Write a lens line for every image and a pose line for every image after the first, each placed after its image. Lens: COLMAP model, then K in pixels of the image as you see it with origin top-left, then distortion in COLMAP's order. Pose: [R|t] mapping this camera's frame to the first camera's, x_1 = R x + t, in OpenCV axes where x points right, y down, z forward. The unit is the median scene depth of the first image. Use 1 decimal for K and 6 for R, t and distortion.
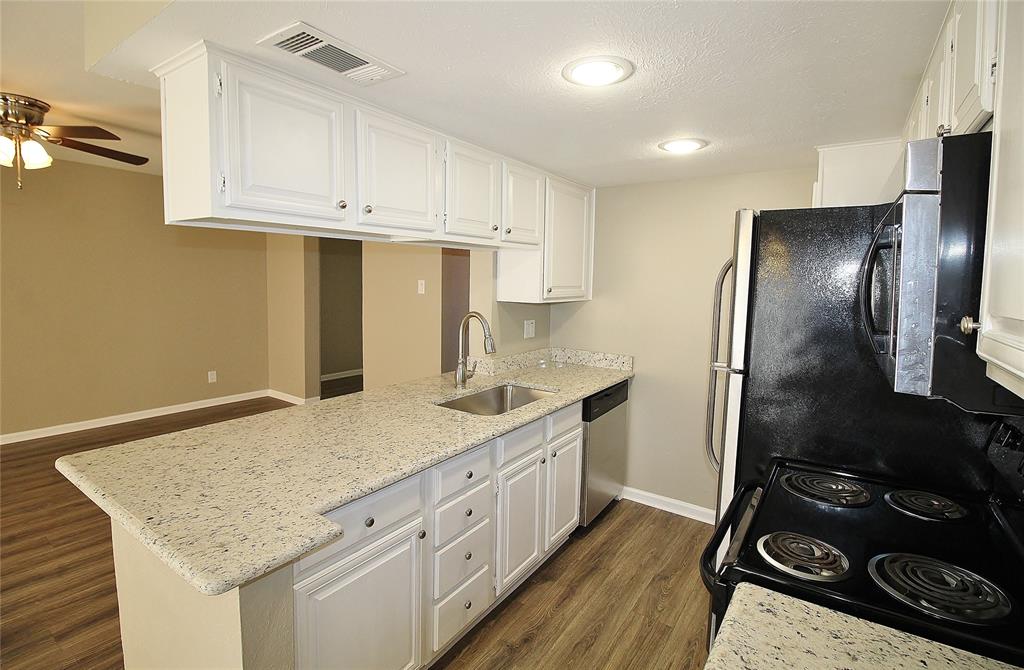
lens RADIAL K [[489.6, 0, 515.0], [0, 489.6, 323.3], [0, 0, 1]] dist [-0.004150, -0.000286]
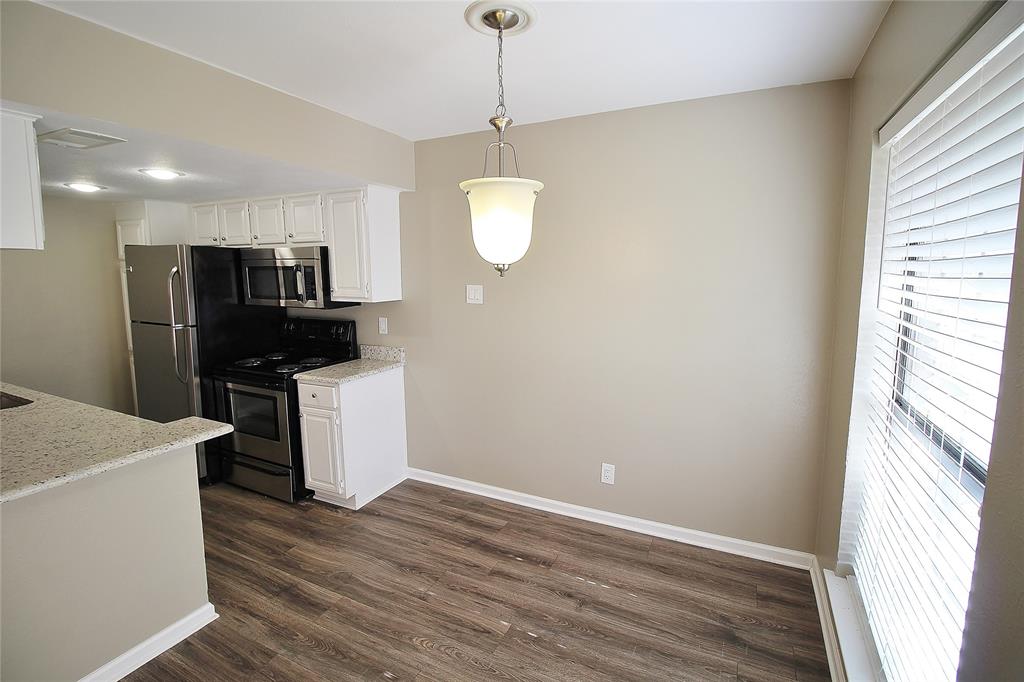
lens RADIAL K [[469.0, 0, 509.2], [0, 469.0, 326.5], [0, 0, 1]] dist [-0.023348, -0.000010]
pose [[-0.148144, -0.136721, 0.979470, -1.195735], [0.084069, 0.985072, 0.150218, -0.056627], [-0.985386, 0.104596, -0.134439, -0.003236]]
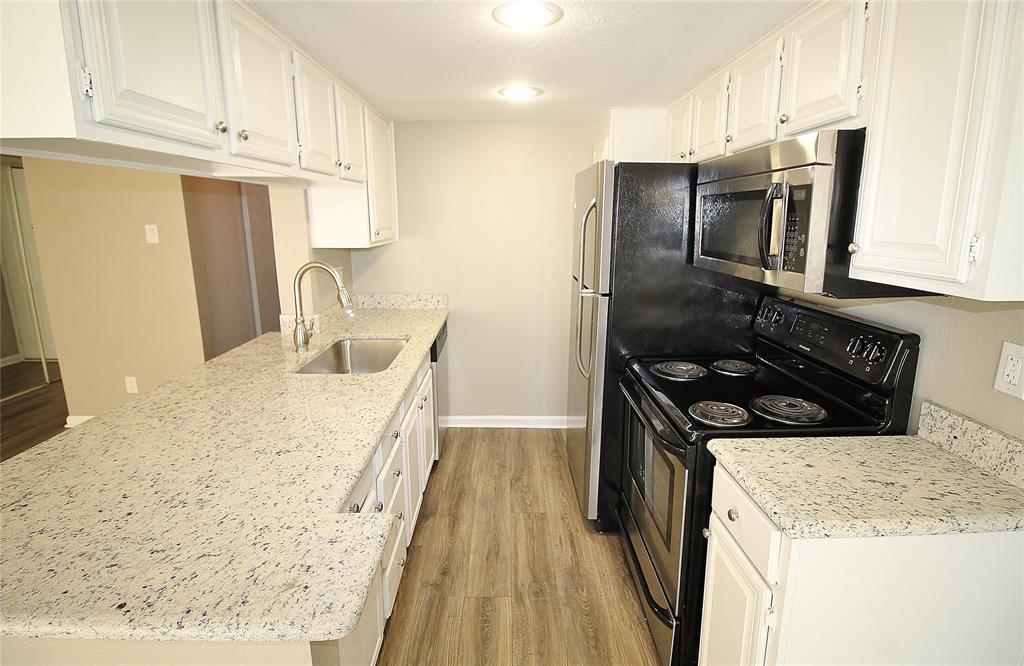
lens RADIAL K [[489.6, 0, 515.0], [0, 489.6, 321.3], [0, 0, 1]] dist [-0.004150, -0.000286]
pose [[0.810843, -0.139528, 0.568388, -0.337159], [0.068066, 0.987058, 0.145203, -0.023511], [-0.581292, -0.079049, 0.809846, 0.094993]]
